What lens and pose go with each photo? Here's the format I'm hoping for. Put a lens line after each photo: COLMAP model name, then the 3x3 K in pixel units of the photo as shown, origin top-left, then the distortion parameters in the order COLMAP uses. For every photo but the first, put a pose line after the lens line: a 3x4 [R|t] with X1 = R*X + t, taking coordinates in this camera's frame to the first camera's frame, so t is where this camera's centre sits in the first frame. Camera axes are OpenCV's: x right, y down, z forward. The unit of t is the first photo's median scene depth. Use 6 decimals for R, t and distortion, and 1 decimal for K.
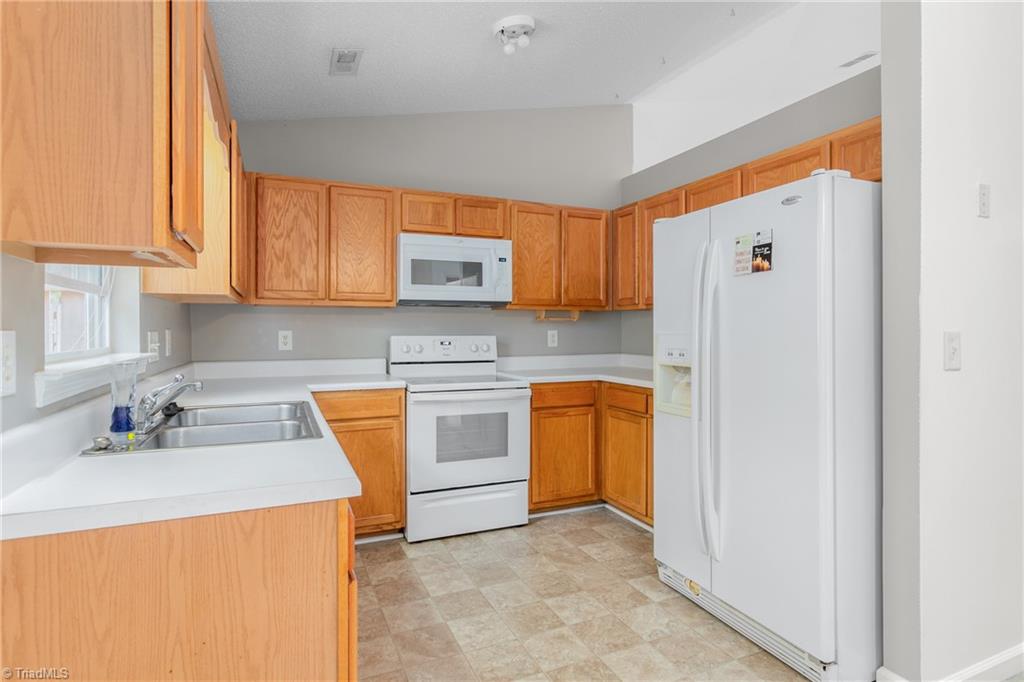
lens RADIAL K [[523.0, 0, 472.6], [0, 523.0, 354.2], [0, 0, 1]] dist [-0.002823, -0.000173]
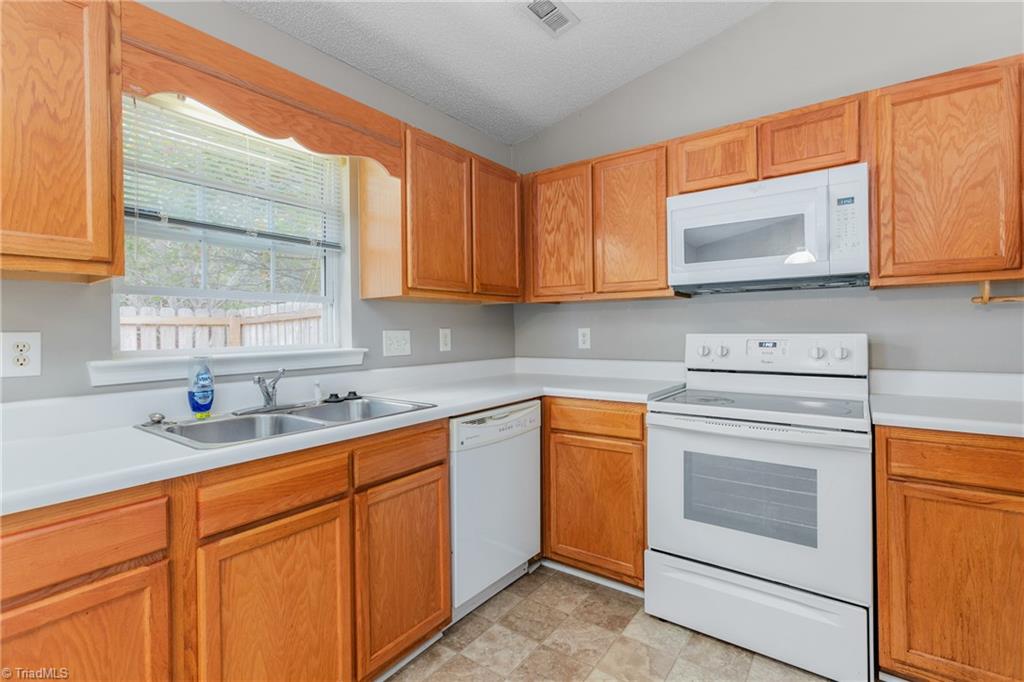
lens RADIAL K [[465.6, 0, 512.0], [0, 465.6, 341.0], [0, 0, 1]] dist [-0.022790, 0.012011]
pose [[0.551168, 0.013897, -0.834278, 0.299010], [-0.027687, 0.999615, -0.001640, -0.017623], [0.833935, 0.024002, 0.551341, 0.451010]]
